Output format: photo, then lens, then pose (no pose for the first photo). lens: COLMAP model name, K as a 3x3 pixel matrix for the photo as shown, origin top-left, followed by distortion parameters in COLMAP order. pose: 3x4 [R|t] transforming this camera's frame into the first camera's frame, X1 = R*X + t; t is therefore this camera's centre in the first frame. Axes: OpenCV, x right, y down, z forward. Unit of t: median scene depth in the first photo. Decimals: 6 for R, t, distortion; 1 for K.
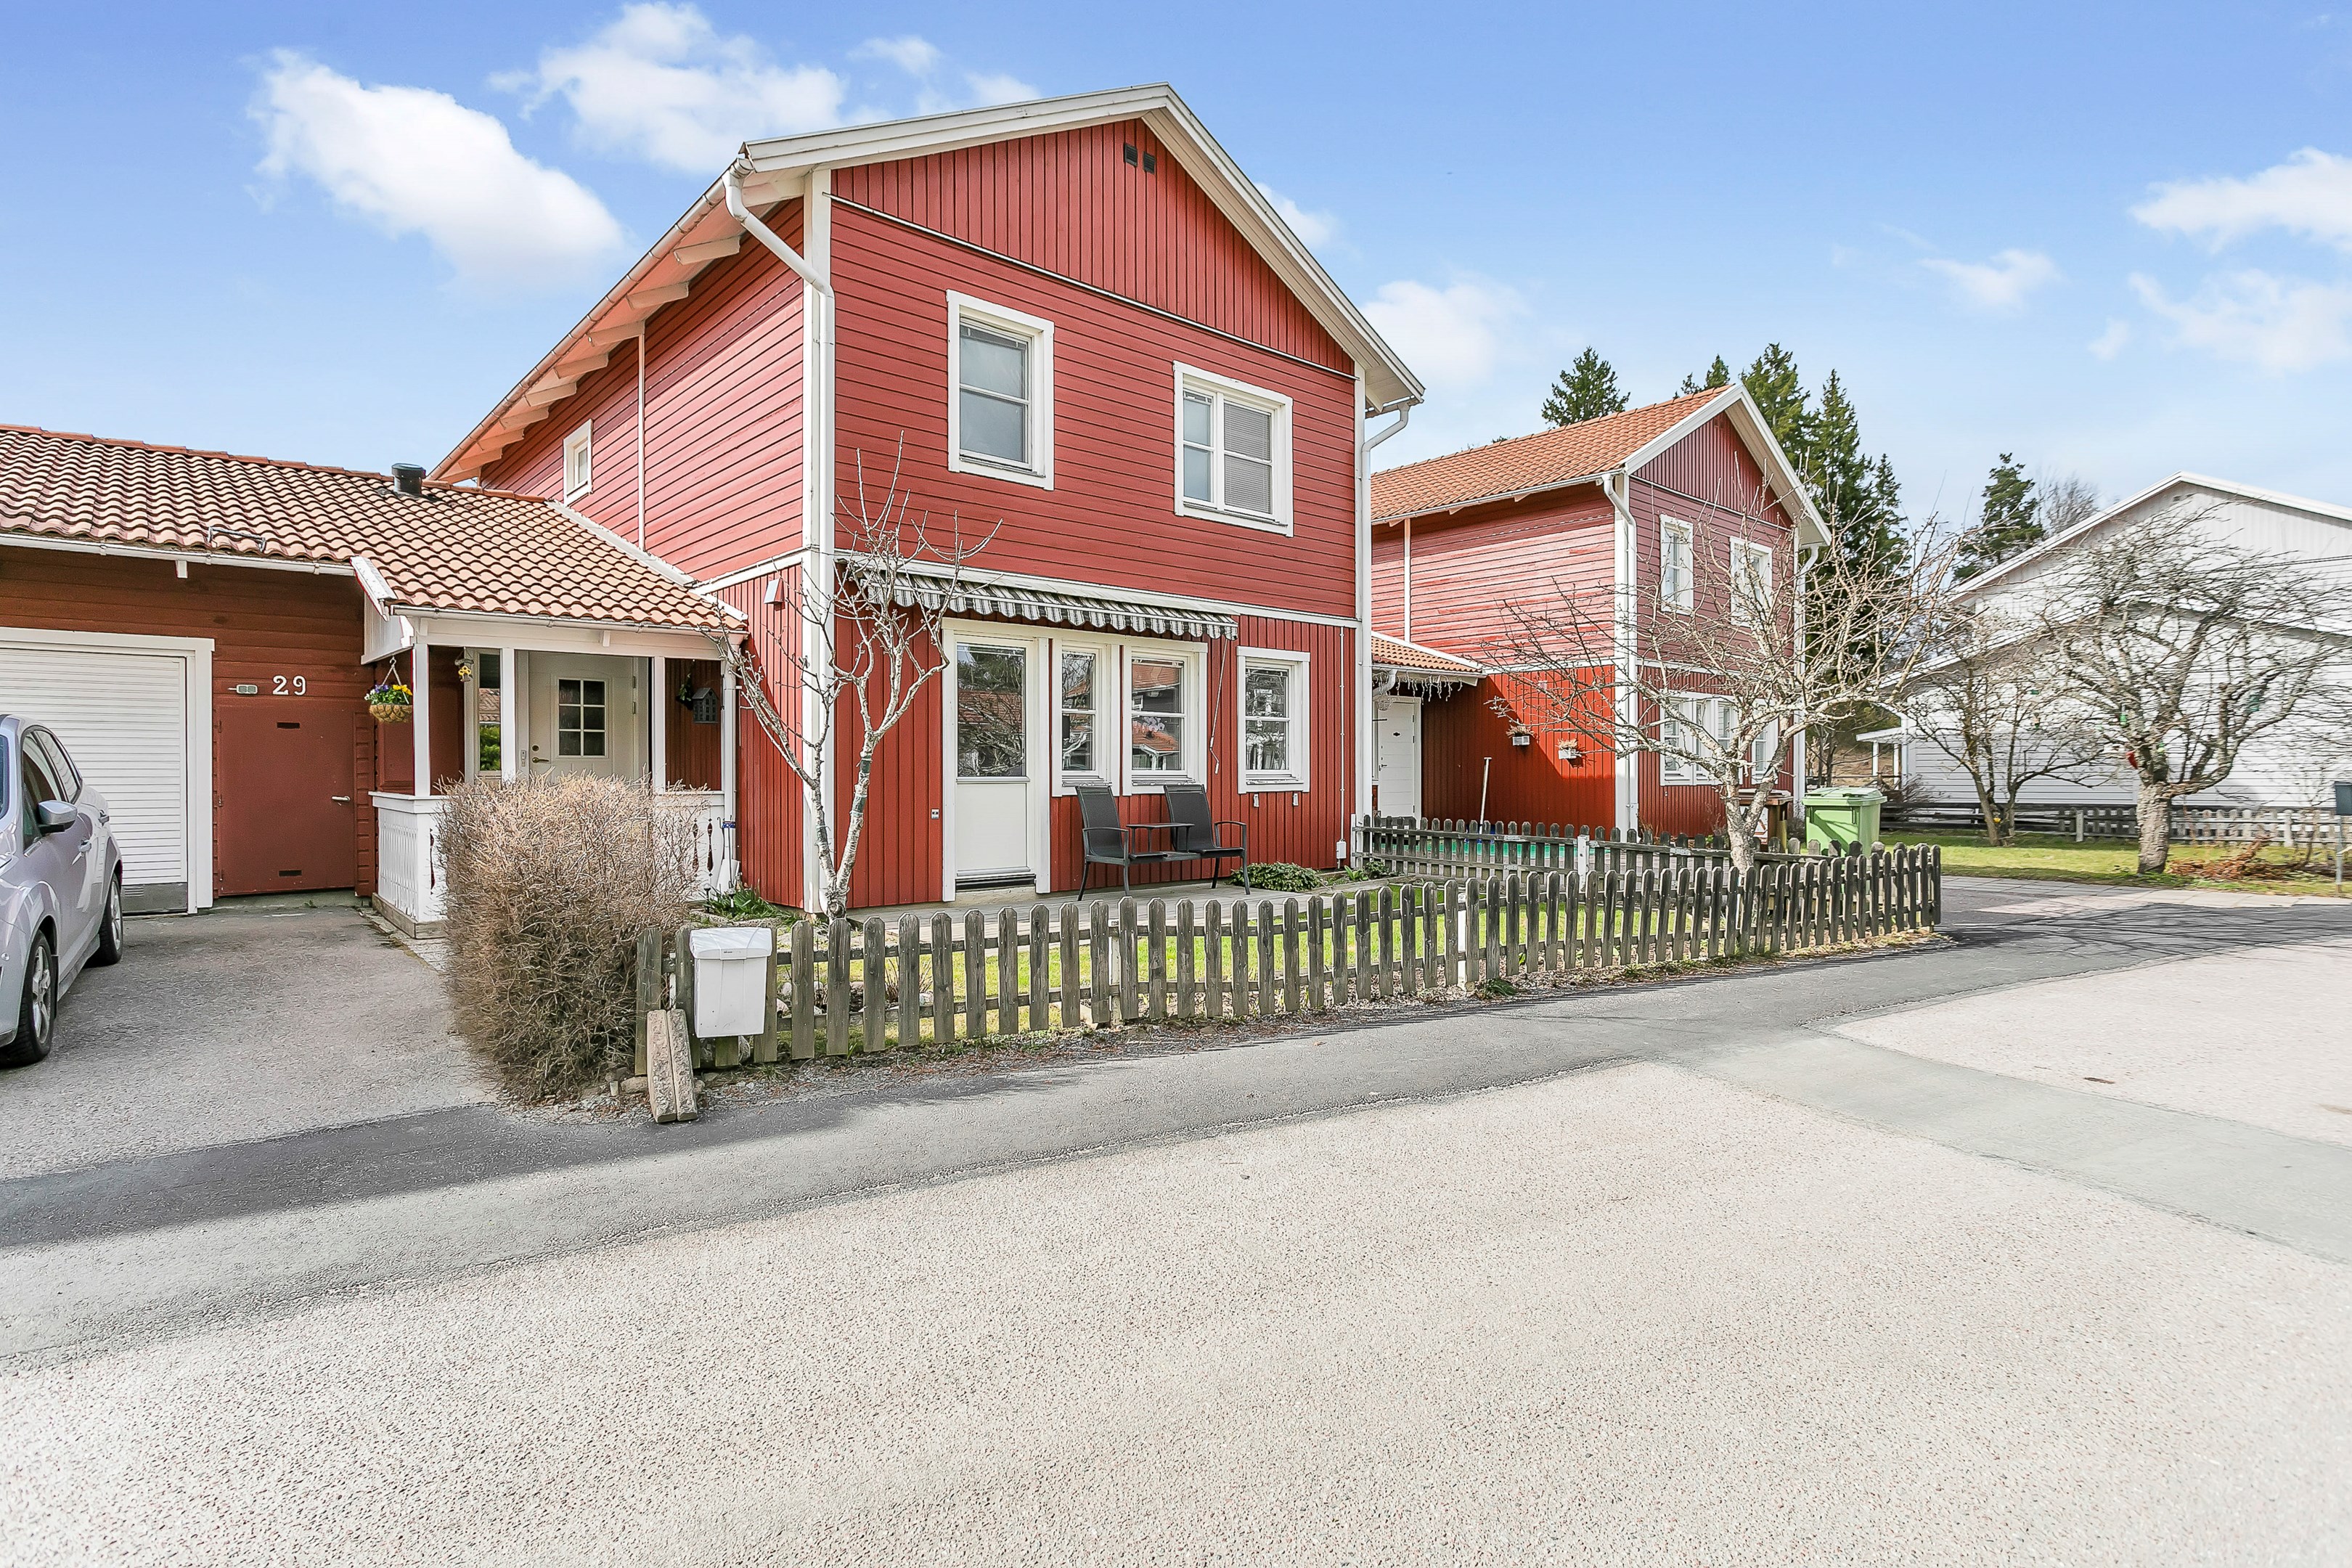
lens RADIAL K [[1184.0, 0, 1176.0], [0, 1184.0, 784.0], [0, 0, 1]] dist [-0.000016, 0.000009]
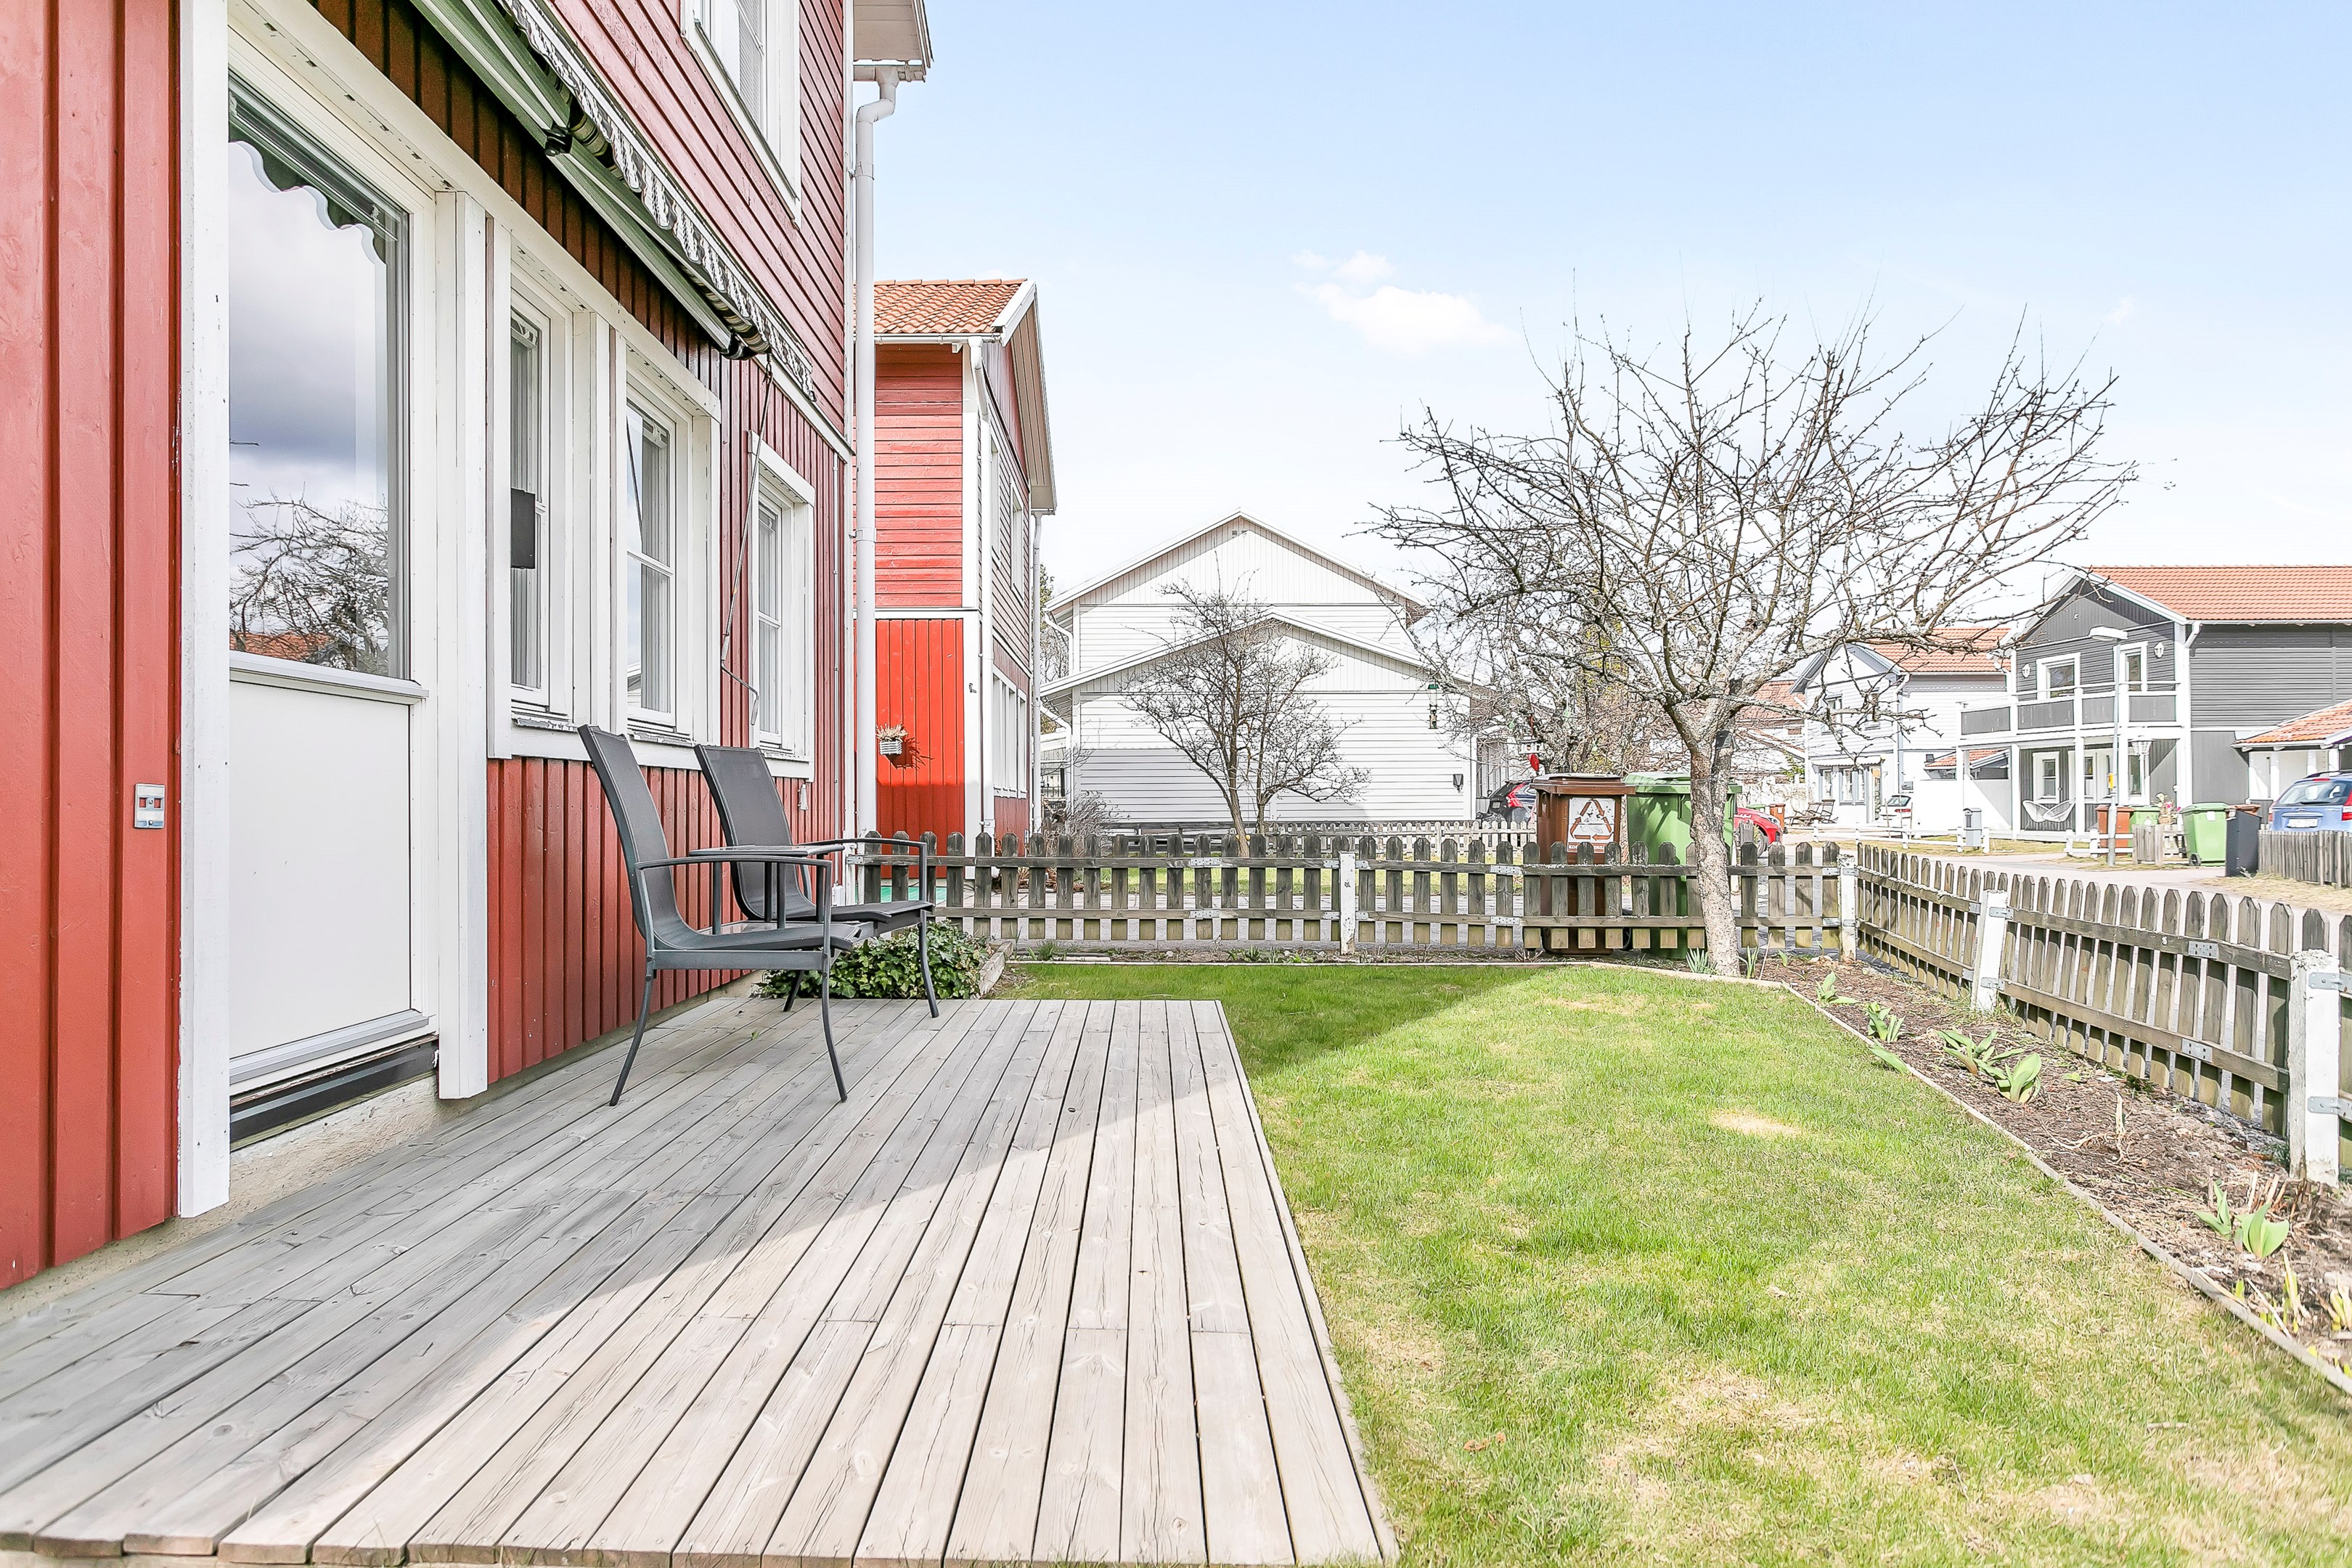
lens RADIAL K [[1354.5, 0, 1174.4], [0, 1354.5, 800.6], [0, 0, 1]] dist [-0.000011, -0.000029]
pose [[0.651303, 0.005911, 0.758795, -0.203642], [0.005839, 0.999901, -0.012801, 0.021926], [-0.758795, 0.012768, 0.651204, 0.539159]]
